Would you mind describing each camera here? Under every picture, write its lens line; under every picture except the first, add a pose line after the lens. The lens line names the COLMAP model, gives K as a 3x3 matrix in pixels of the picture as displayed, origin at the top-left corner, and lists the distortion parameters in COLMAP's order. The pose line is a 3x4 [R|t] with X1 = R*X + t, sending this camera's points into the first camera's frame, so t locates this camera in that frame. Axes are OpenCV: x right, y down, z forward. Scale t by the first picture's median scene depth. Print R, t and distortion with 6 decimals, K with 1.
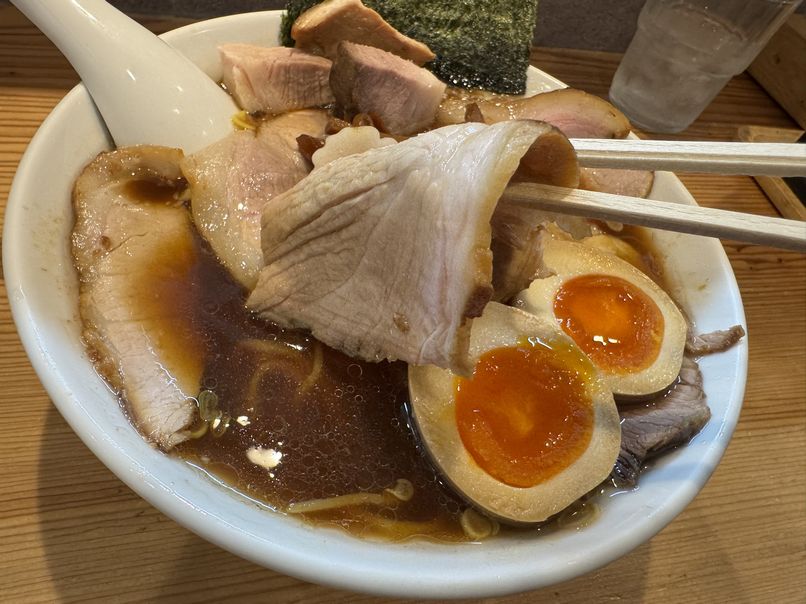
lens RADIAL K [[575.6, 0, 363.0], [0, 575.6, 304.5], [0, 0, 1]] dist [0.001428, 0.002053]
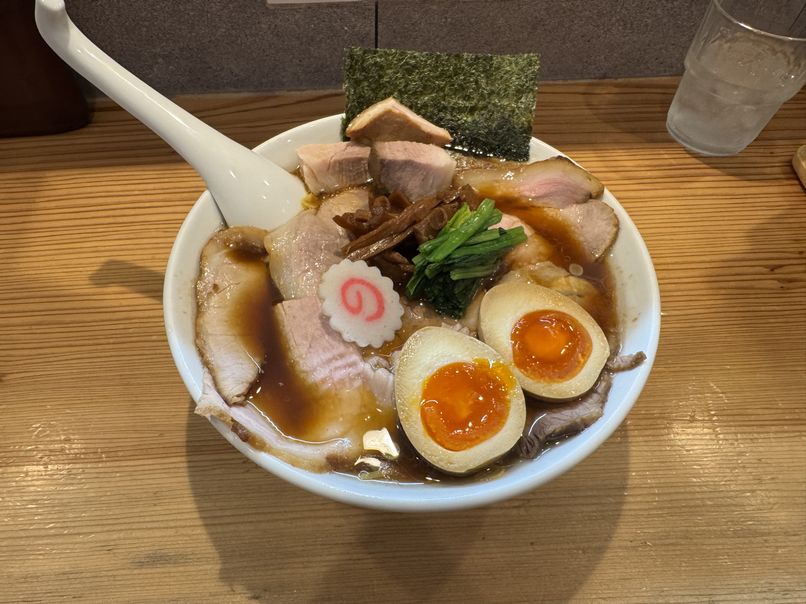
lens RADIAL K [[575.6, 0, 363.0], [0, 575.6, 304.5], [0, 0, 1]] dist [0.001428, 0.002053]
pose [[0.970098, 0.005732, -0.242647, 0.305148], [-0.001234, 0.999825, 0.018687, -0.088667], [0.242711, -0.017828, 0.969935, -0.431850]]
